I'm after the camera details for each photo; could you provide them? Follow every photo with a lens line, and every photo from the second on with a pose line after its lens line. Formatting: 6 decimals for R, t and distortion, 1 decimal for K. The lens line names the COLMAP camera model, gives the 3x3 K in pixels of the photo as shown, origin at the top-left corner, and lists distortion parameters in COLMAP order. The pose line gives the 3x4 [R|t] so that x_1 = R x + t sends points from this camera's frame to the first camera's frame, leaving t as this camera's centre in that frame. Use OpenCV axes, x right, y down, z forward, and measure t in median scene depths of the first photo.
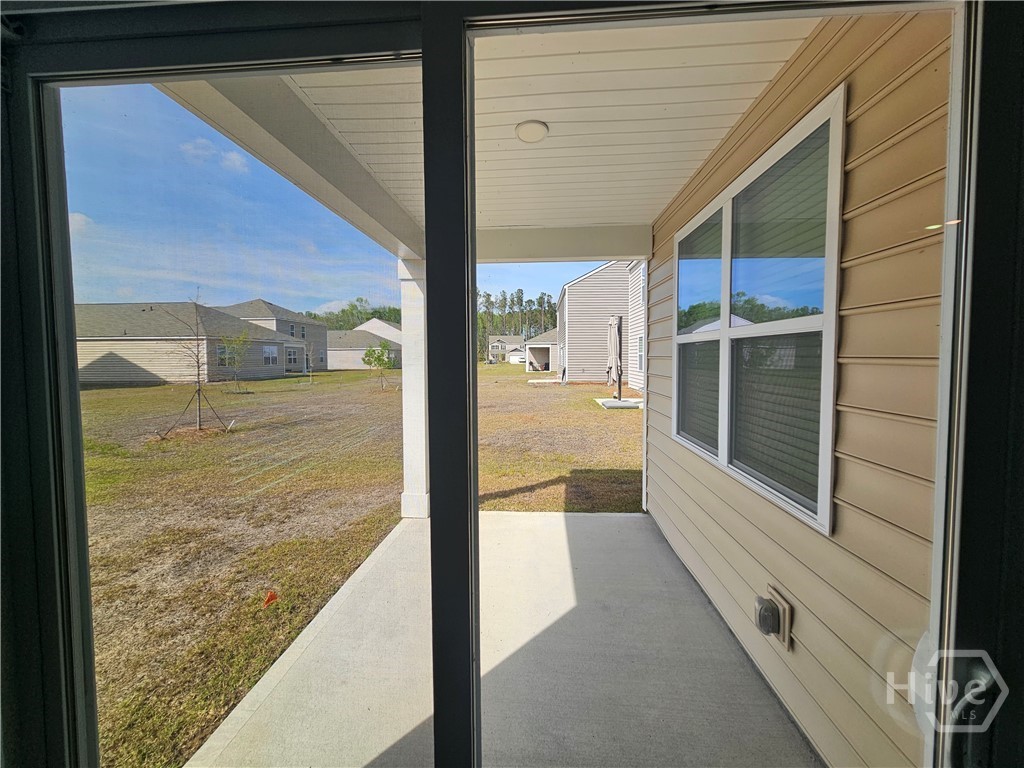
lens RADIAL K [[420.3, 0, 507.5], [0, 420.3, 377.2], [0, 0, 1]] dist [0.001090, 0.000259]
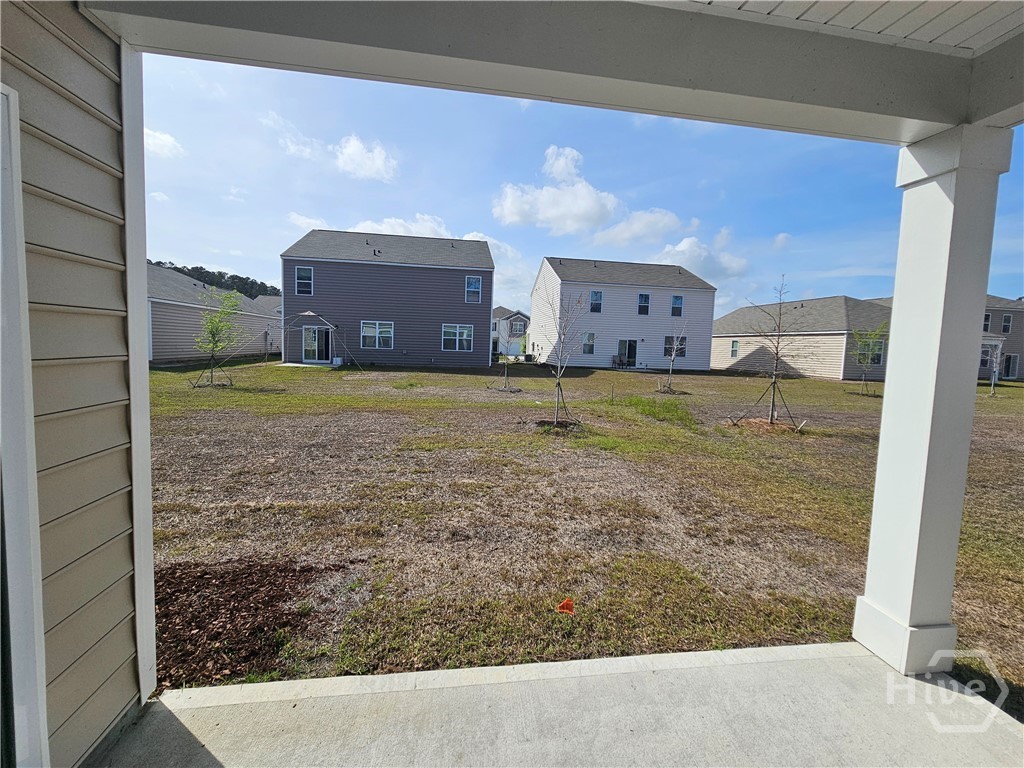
lens RADIAL K [[420.3, 0, 507.5], [0, 420.3, 377.2], [0, 0, 1]] dist [0.001090, 0.000259]
pose [[0.227396, 0.089916, -0.969642, 0.136499], [-0.083284, 0.993875, 0.072632, -0.002609], [0.970234, 0.064239, 0.233492, 0.399621]]
